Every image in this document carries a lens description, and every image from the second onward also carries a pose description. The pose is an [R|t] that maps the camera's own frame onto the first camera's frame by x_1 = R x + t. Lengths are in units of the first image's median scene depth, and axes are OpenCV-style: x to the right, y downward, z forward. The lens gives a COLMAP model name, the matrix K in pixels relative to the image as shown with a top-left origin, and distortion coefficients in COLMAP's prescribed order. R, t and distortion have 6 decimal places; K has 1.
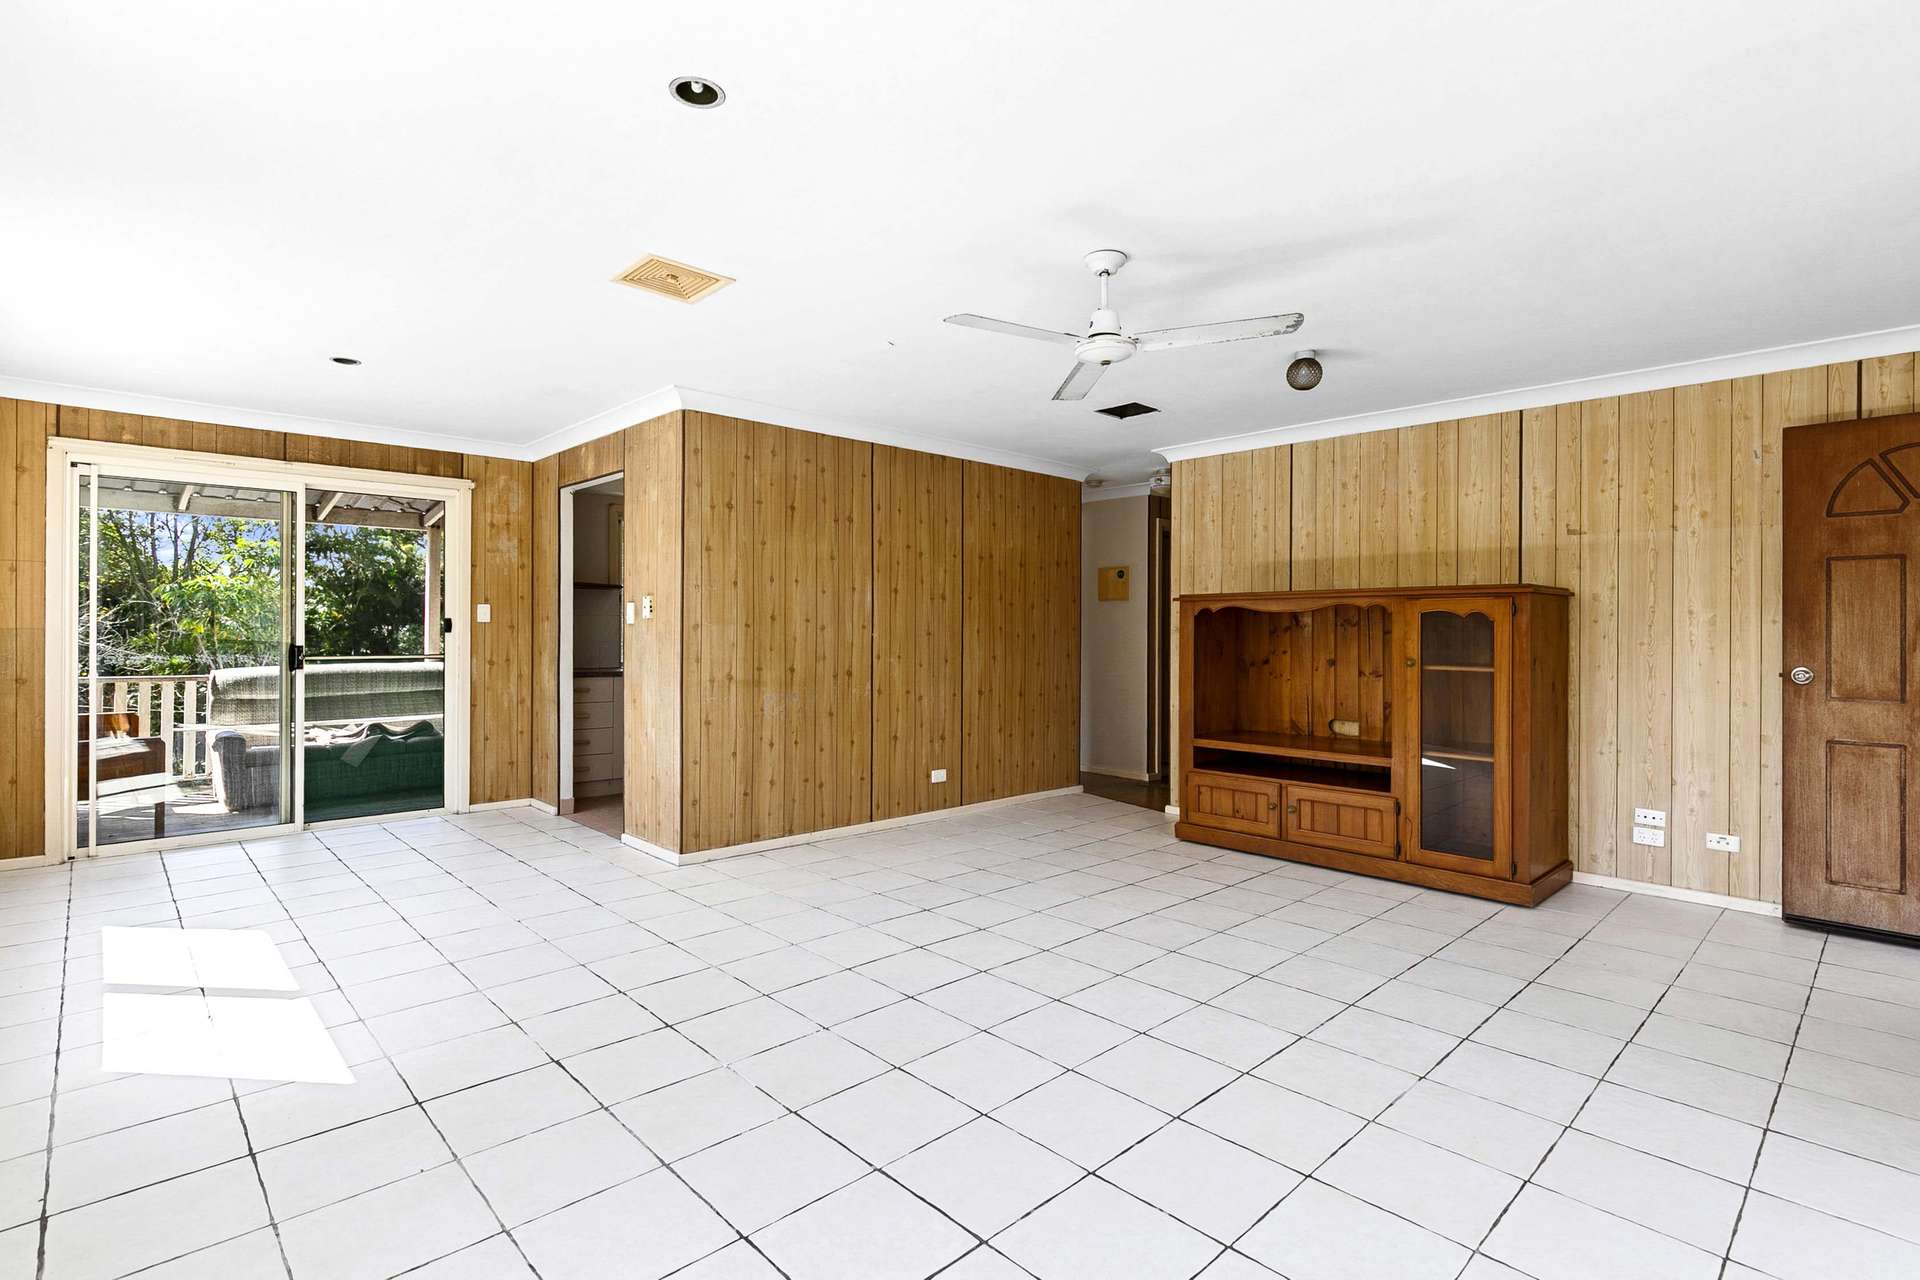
lens RADIAL K [[911.7, 0, 950.2], [0, 911.7, 629.4], [0, 0, 1]] dist [0.002367, -0.000740]
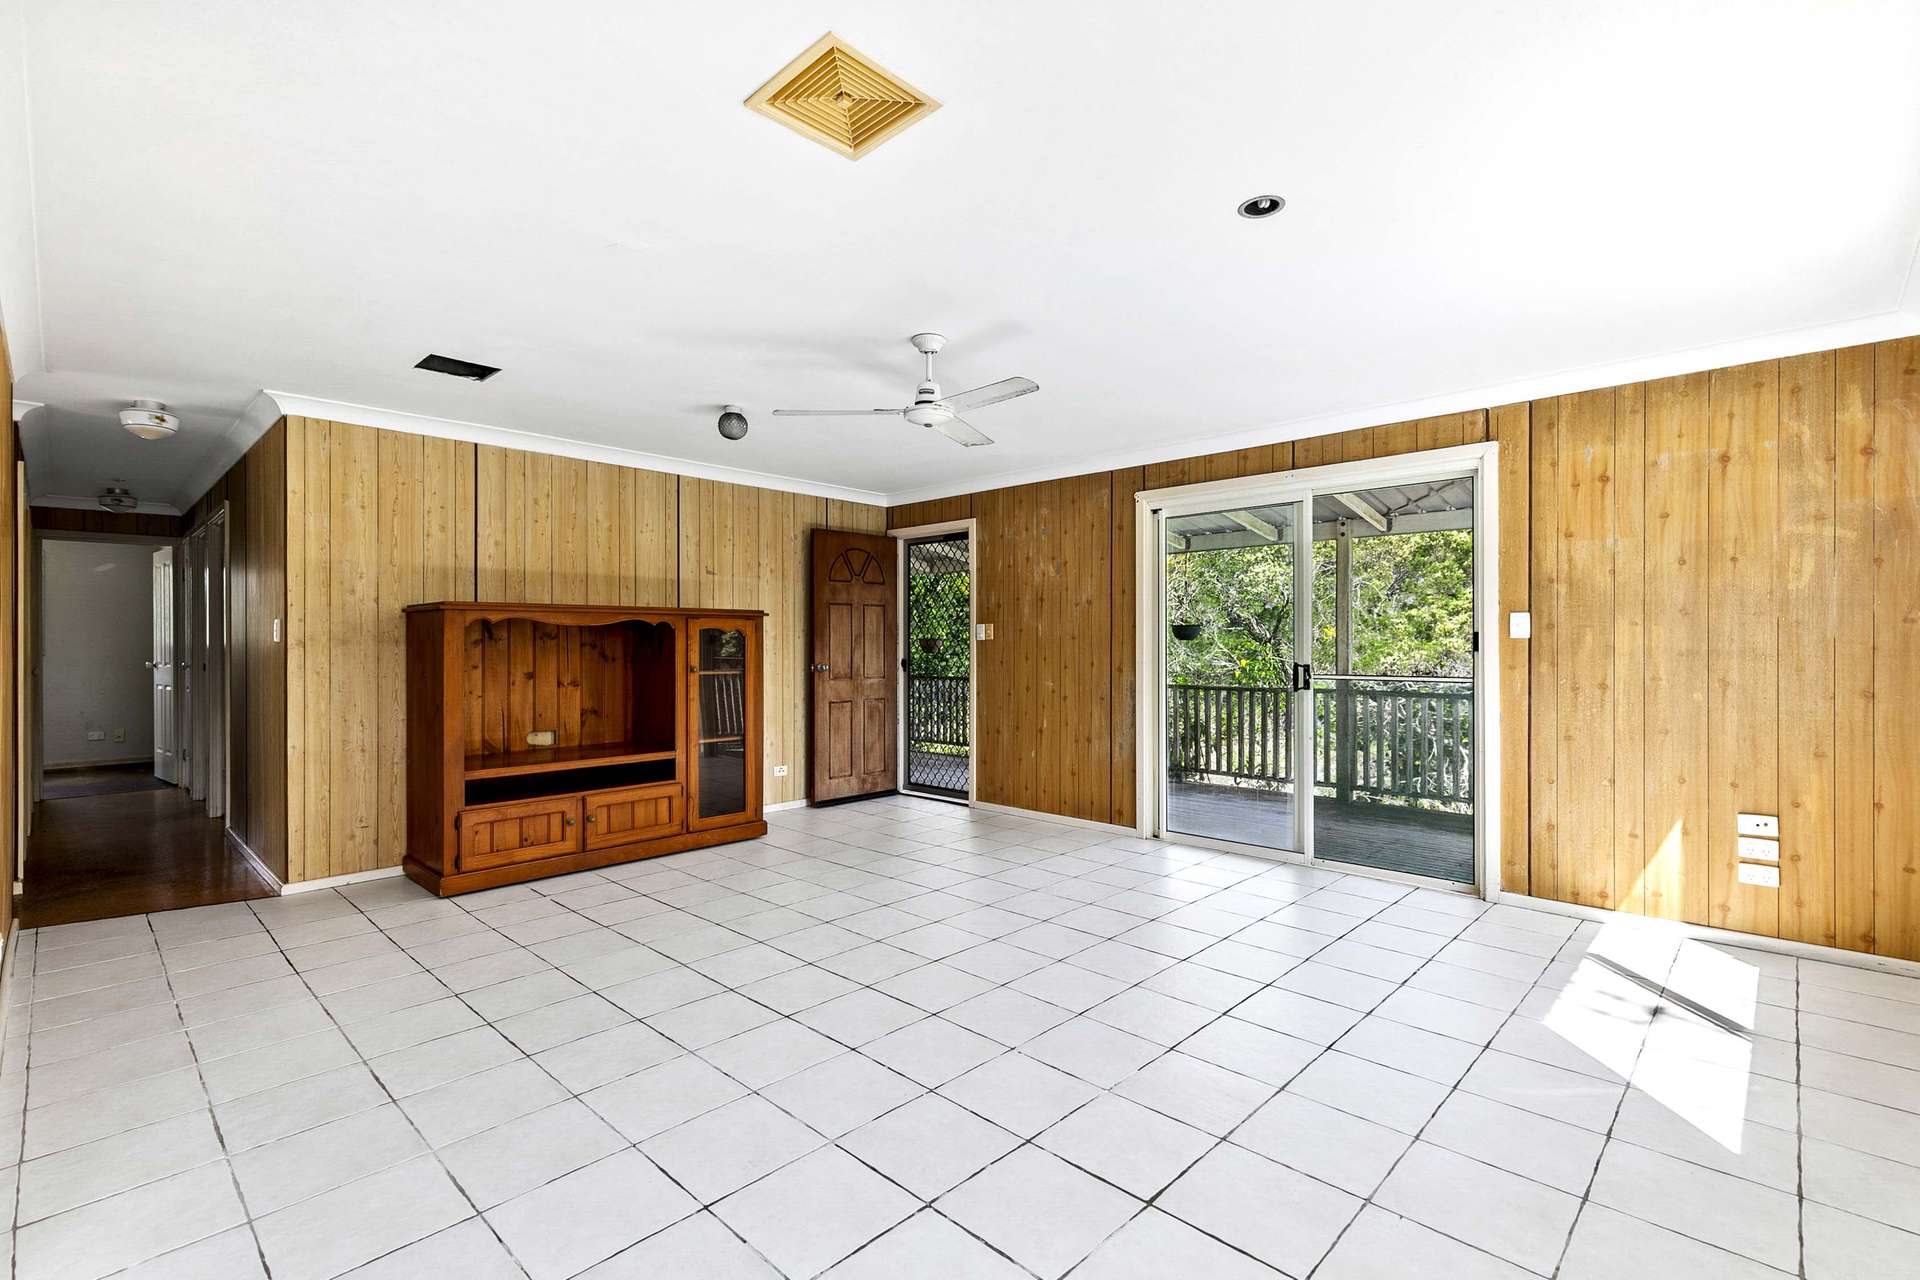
lens RADIAL K [[872.3, 0, 951.7], [0, 872.3, 640.3], [0, 0, 1]] dist [0.009535, -0.001641]
pose [[-0.043550, -0.001464, 0.999050, -0.611124], [-0.000145, 0.999999, 0.001459, -0.004214], [-0.999051, -0.000082, -0.043550, 0.627567]]
